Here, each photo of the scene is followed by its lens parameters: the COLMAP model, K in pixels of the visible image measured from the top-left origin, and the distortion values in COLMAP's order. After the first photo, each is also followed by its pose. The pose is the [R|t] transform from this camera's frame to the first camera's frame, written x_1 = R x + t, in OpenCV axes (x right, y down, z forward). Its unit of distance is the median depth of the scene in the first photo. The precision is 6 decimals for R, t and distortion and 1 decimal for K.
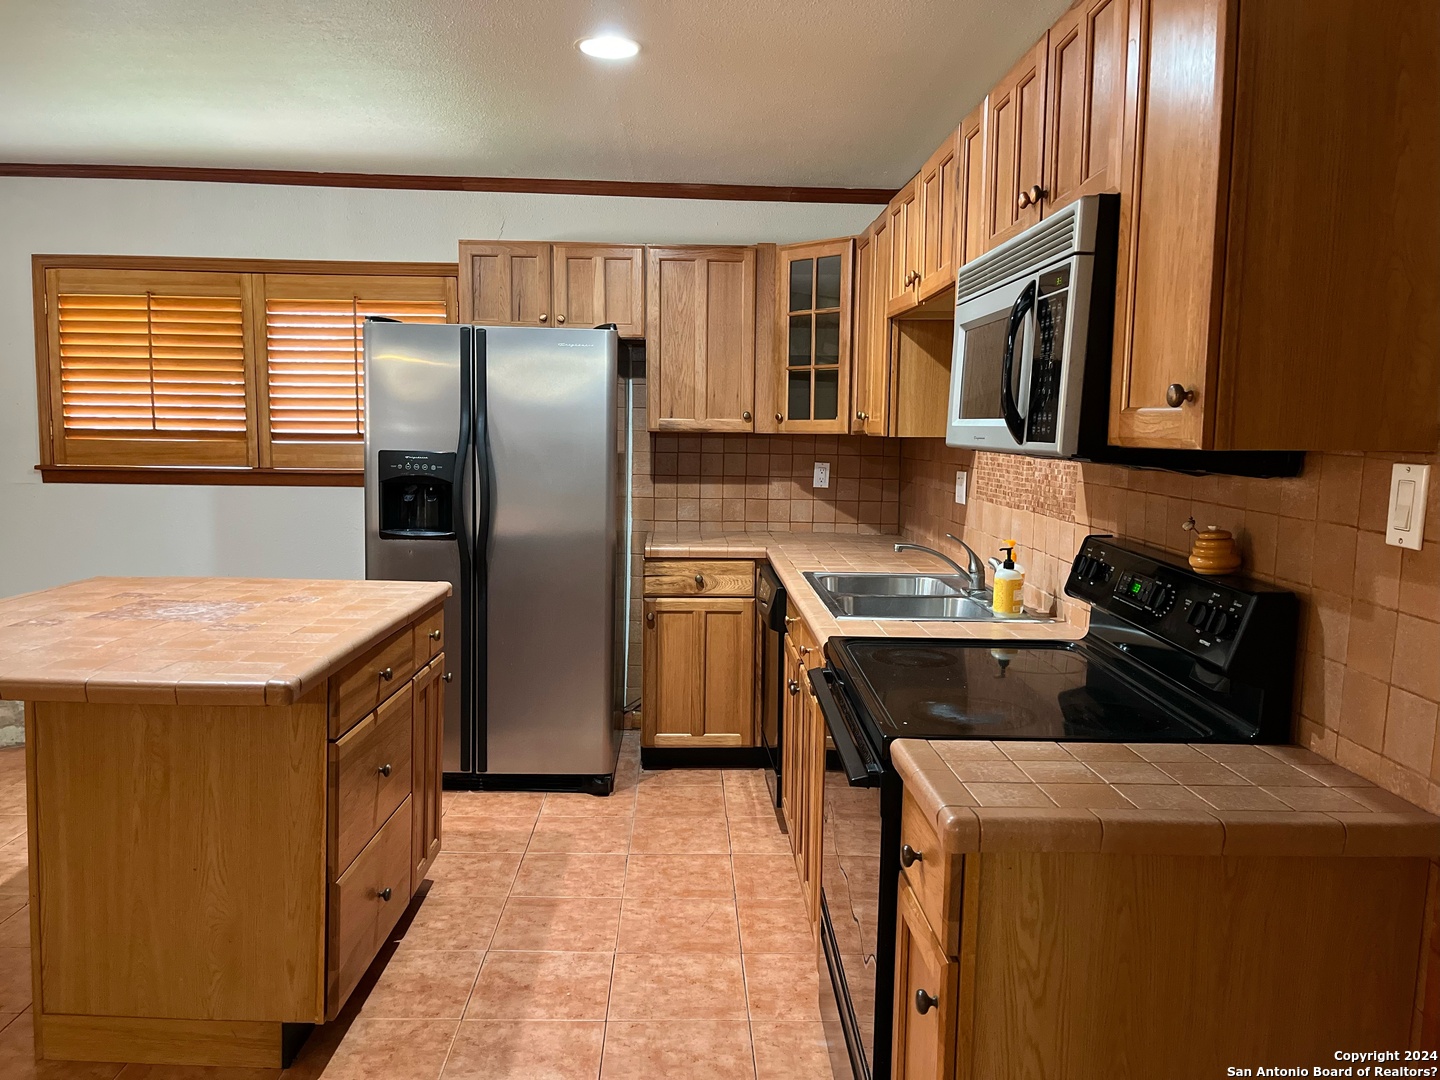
lens RADIAL K [[1111.1, 0, 723.1], [0, 1111.1, 546.5], [0, 0, 1]] dist [0.075678, -0.096423]
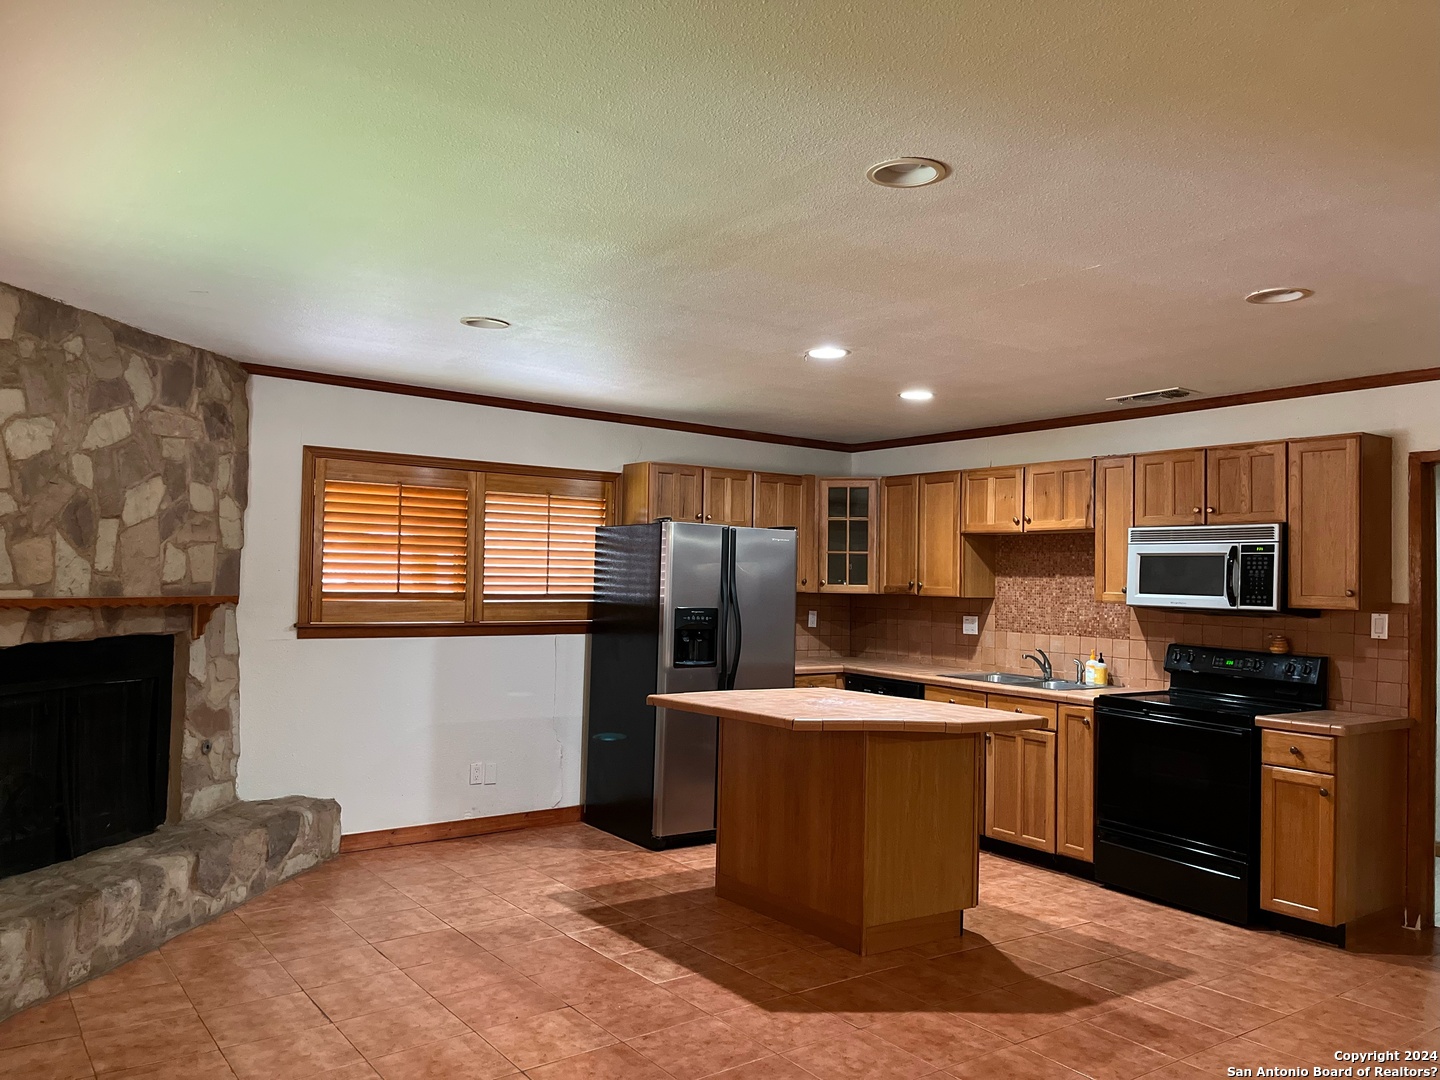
lens RADIAL K [[1111.1, 0, 732.9], [0, 1111.1, 554.8], [0, 0, 1]] dist [0.075678, -0.096423]
pose [[0.816938, 0.016495, 0.576490, -0.994143], [0.052416, 0.993330, -0.102701, -0.001062], [-0.574339, 0.114118, 0.810625, -0.212204]]
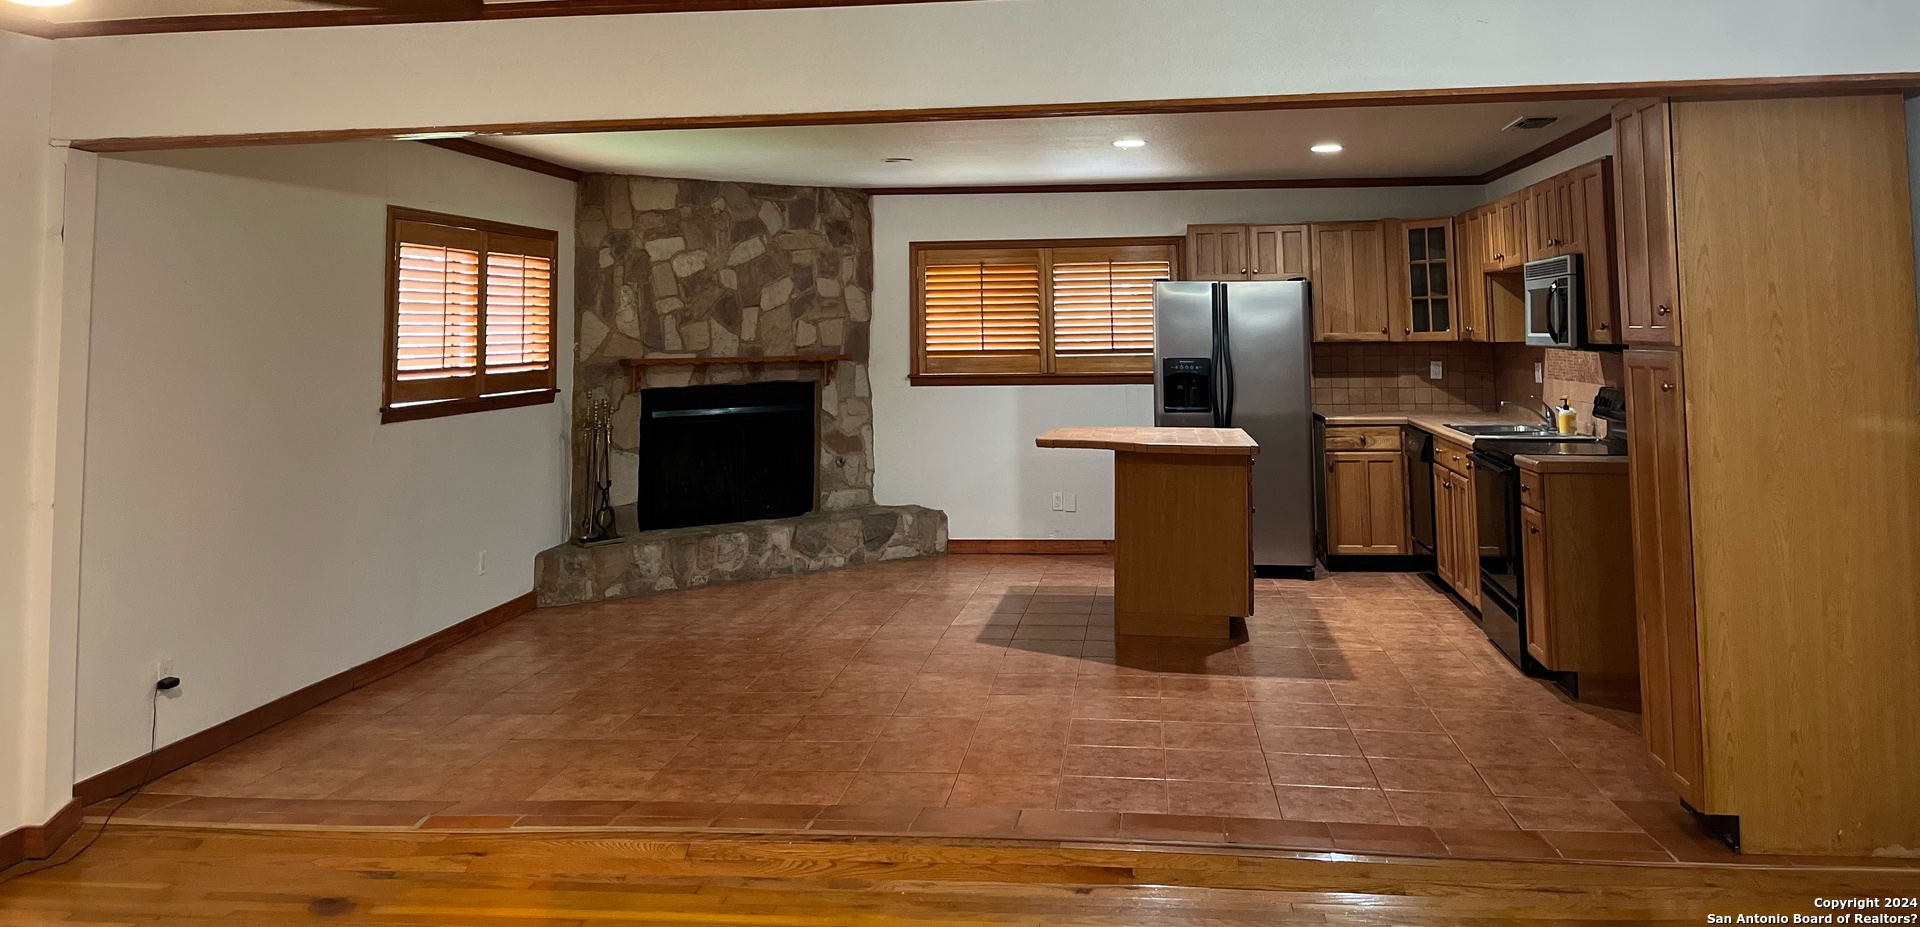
lens RADIAL K [[1509.6, 0, 955.6], [0, 1509.6, 199.8], [0, 0, 1]] dist [0.055766, -0.012678]
pose [[0.986492, -0.041726, -0.158408, -0.225765], [0.009815, 0.980333, -0.197108, 0.111491], [0.163517, 0.192891, 0.967500, -1.147176]]
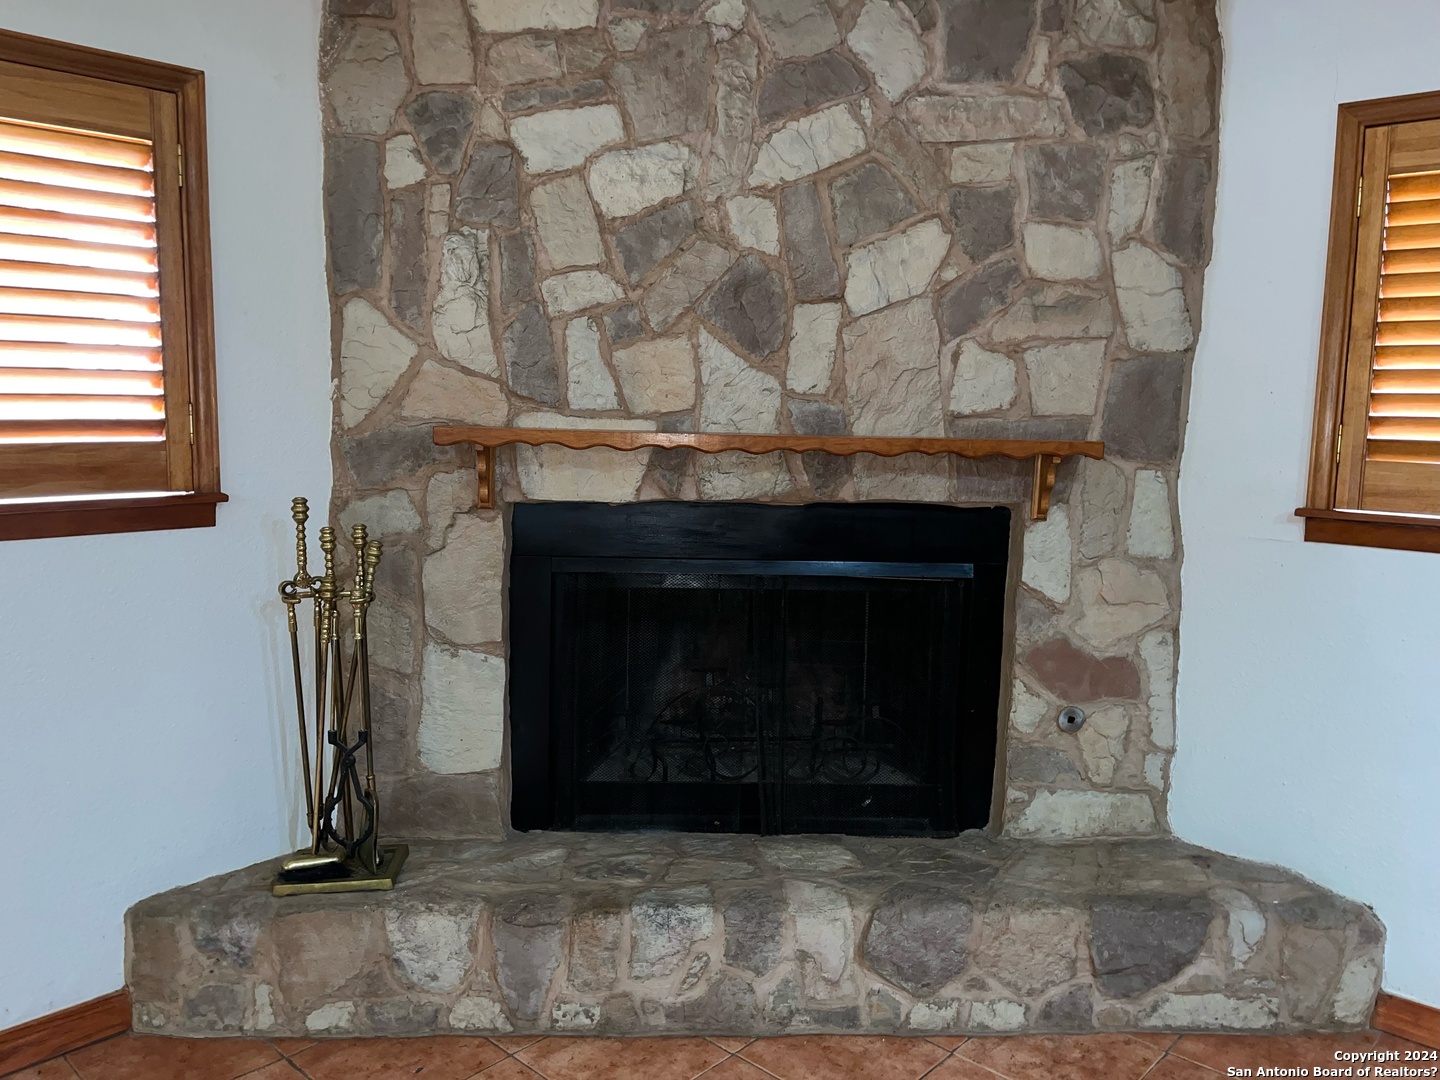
lens RADIAL K [[1111.1, 0, 707.2], [0, 1111.1, 536.8], [0, 0, 1]] dist [0.075678, -0.096423]
pose [[0.716143, 0.082550, -0.693054, -0.481747], [-0.086108, 0.995845, 0.029639, -0.055449], [0.692621, 0.038452, 0.720276, 0.467478]]
